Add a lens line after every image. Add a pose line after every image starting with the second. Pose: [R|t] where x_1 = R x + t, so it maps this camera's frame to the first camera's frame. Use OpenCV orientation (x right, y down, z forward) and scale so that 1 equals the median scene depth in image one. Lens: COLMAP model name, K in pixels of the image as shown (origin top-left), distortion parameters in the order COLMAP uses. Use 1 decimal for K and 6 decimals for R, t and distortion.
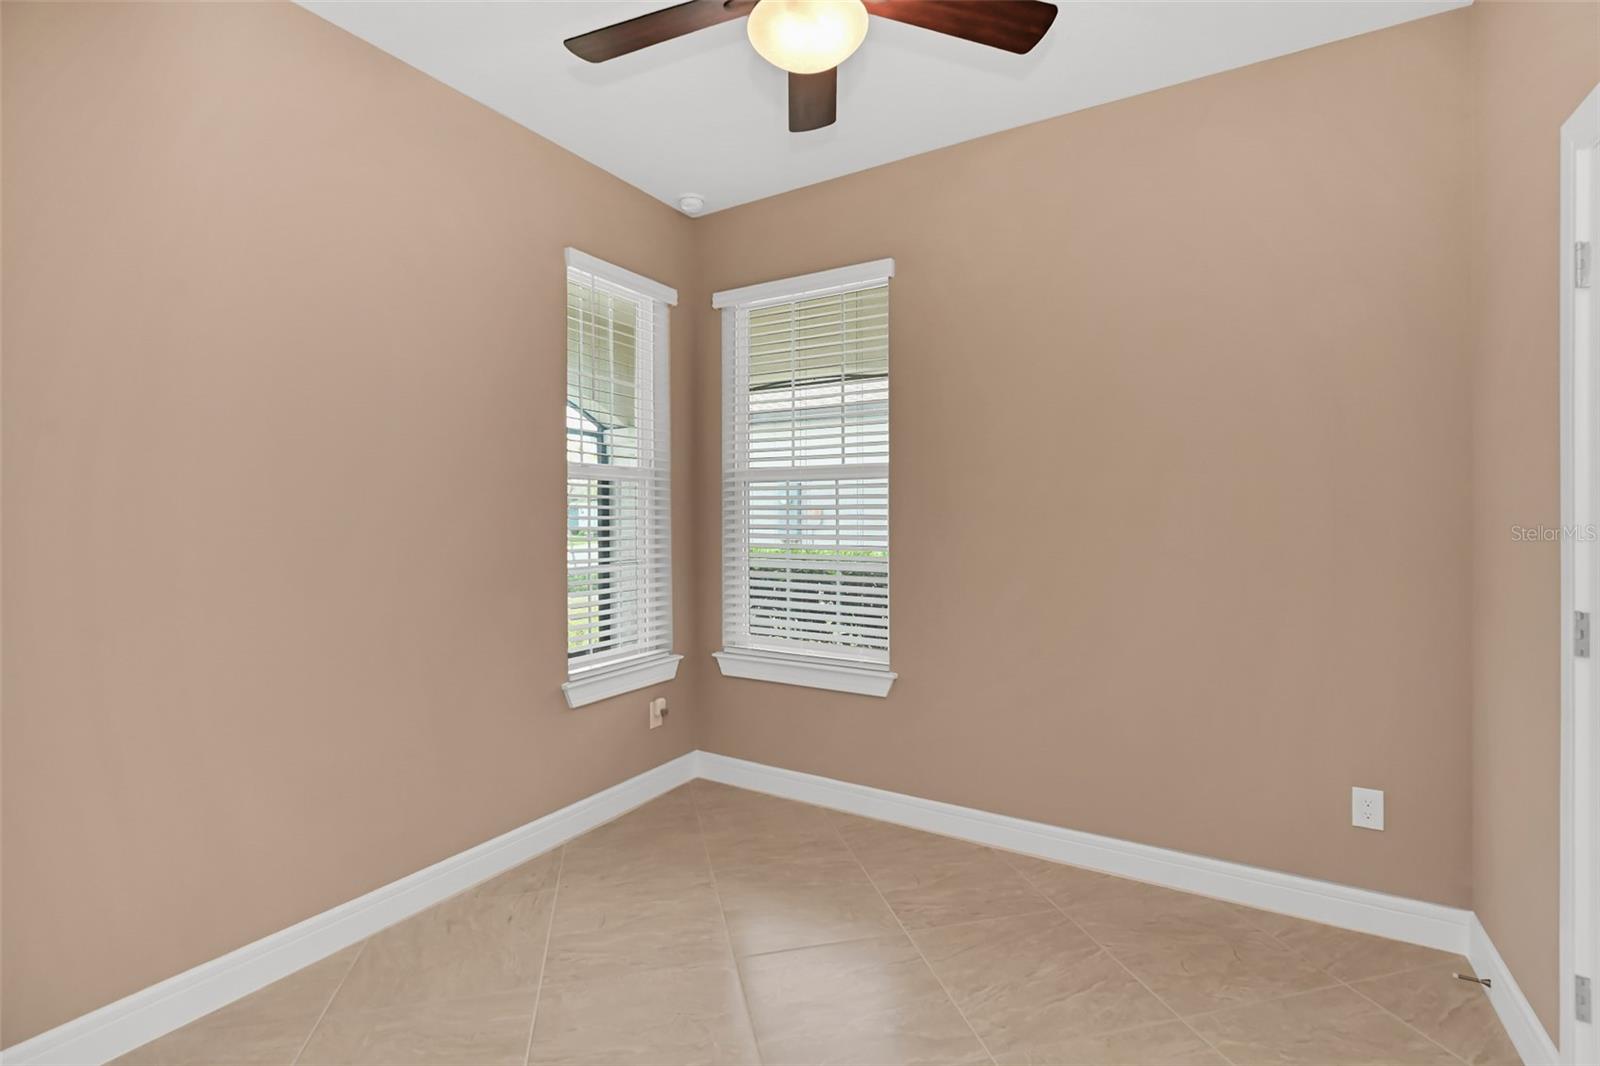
lens RADIAL K [[726.7, 0, 806.5], [0, 726.7, 506.6], [0, 0, 1]] dist [-0.000018, -0.000421]
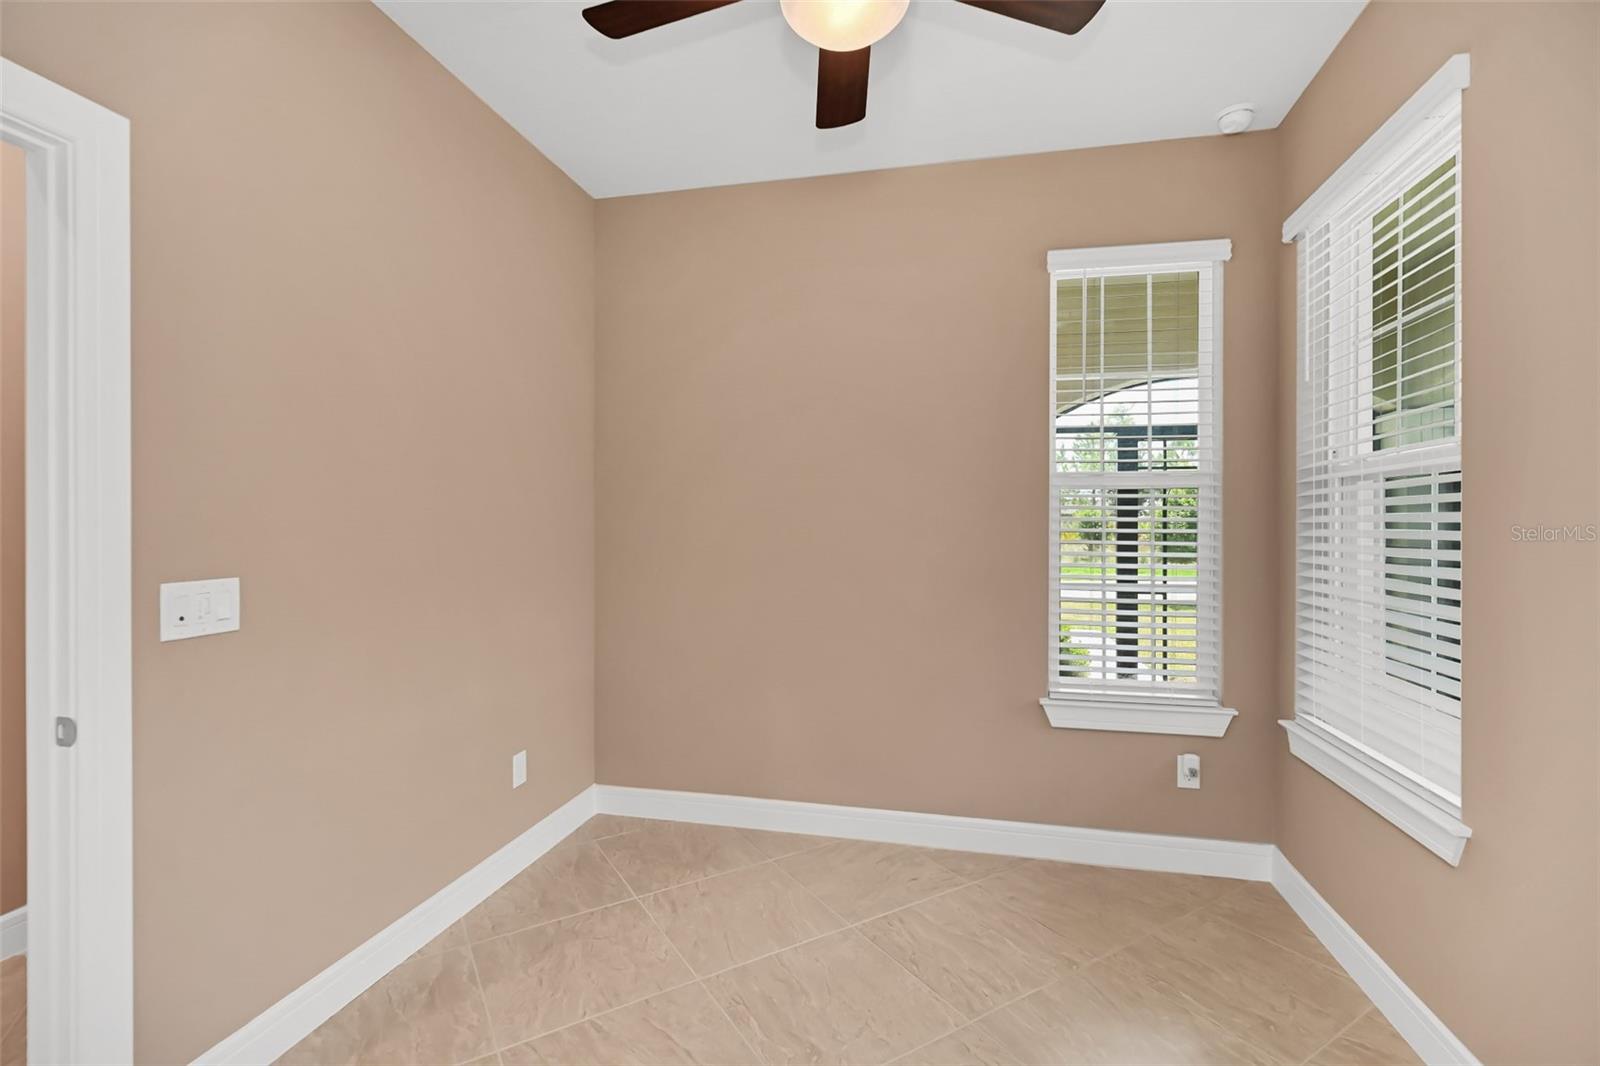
lens RADIAL K [[736.4, 0, 803.7], [0, 736.4, 520.1], [0, 0, 1]] dist [-0.009611, -0.000327]
pose [[0.298047, -0.000734, -0.954551, 0.497343], [0.008321, 0.999964, 0.001829, -0.002462], [0.954515, -0.008488, 0.298042, 0.378833]]
